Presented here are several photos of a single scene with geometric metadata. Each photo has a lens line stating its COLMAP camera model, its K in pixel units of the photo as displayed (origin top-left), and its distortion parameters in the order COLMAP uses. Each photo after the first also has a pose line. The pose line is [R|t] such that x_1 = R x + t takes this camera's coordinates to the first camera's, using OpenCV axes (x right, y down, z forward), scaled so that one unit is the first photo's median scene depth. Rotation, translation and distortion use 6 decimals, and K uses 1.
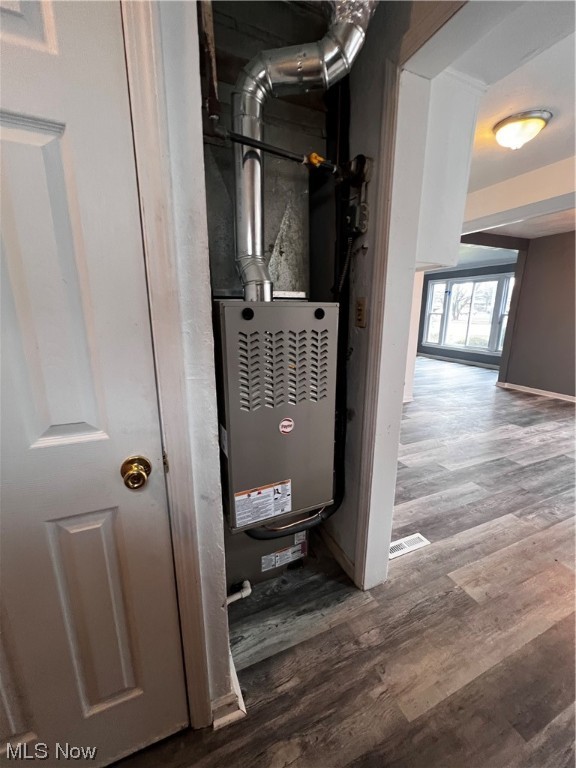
lens RADIAL K [[308.7, 0, 291.5], [0, 308.7, 384.6], [0, 0, 1]] dist [-0.001352, 0.000069]
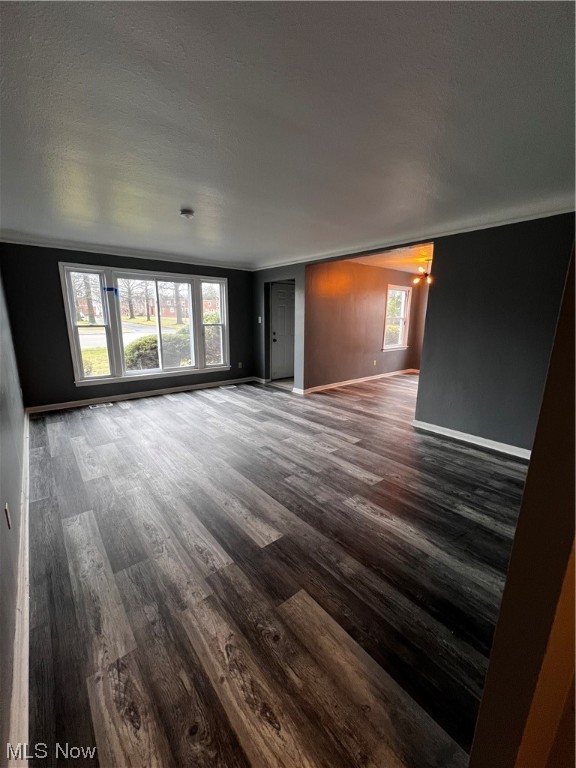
lens RADIAL K [[307.1, 0, 288.6], [0, 307.1, 380.6], [0, 0, 1]] dist [-0.002773, 0.000658]
pose [[-0.271595, -0.199003, 0.941613, -0.430974], [0.218955, 0.939955, 0.261807, -0.504997], [-0.937174, 0.277276, -0.211714, 2.006388]]
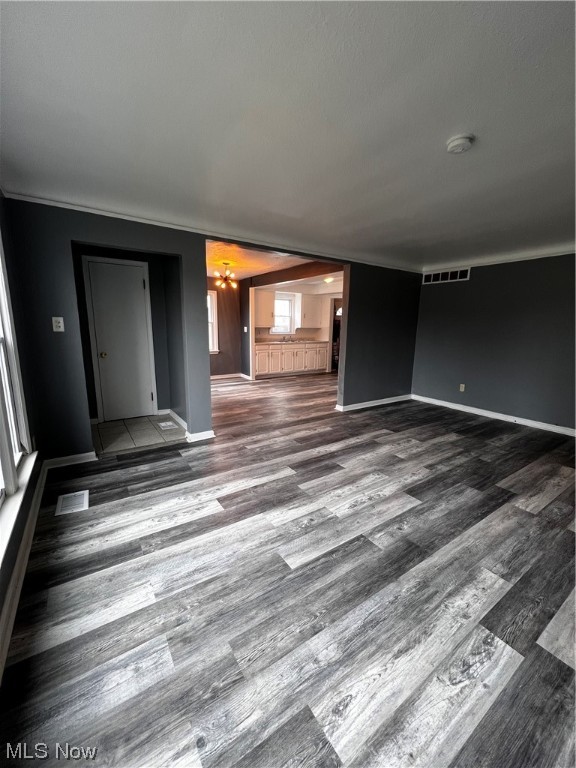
lens RADIAL K [[307.1, 0, 291.2], [0, 307.1, 382.8], [0, 0, 1]] dist [-0.002773, 0.000658]
pose [[-0.984482, 0.014437, -0.174893, 0.980505], [-0.058932, 0.911535, 0.406977, -0.621020], [0.165297, 0.410968, -0.896539, 2.543344]]
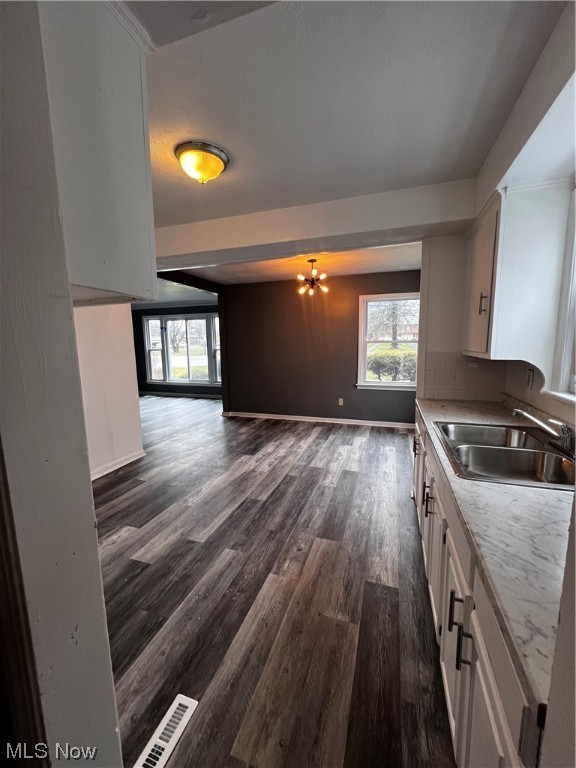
lens RADIAL K [[307.1, 0, 288.7], [0, 307.1, 384.6], [0, 0, 1]] dist [-0.002773, 0.000658]
pose [[0.675163, -0.114812, 0.728679, 0.089990], [0.189135, 0.981736, -0.020560, -0.059268], [-0.713010, 0.151700, 0.684546, 0.151621]]
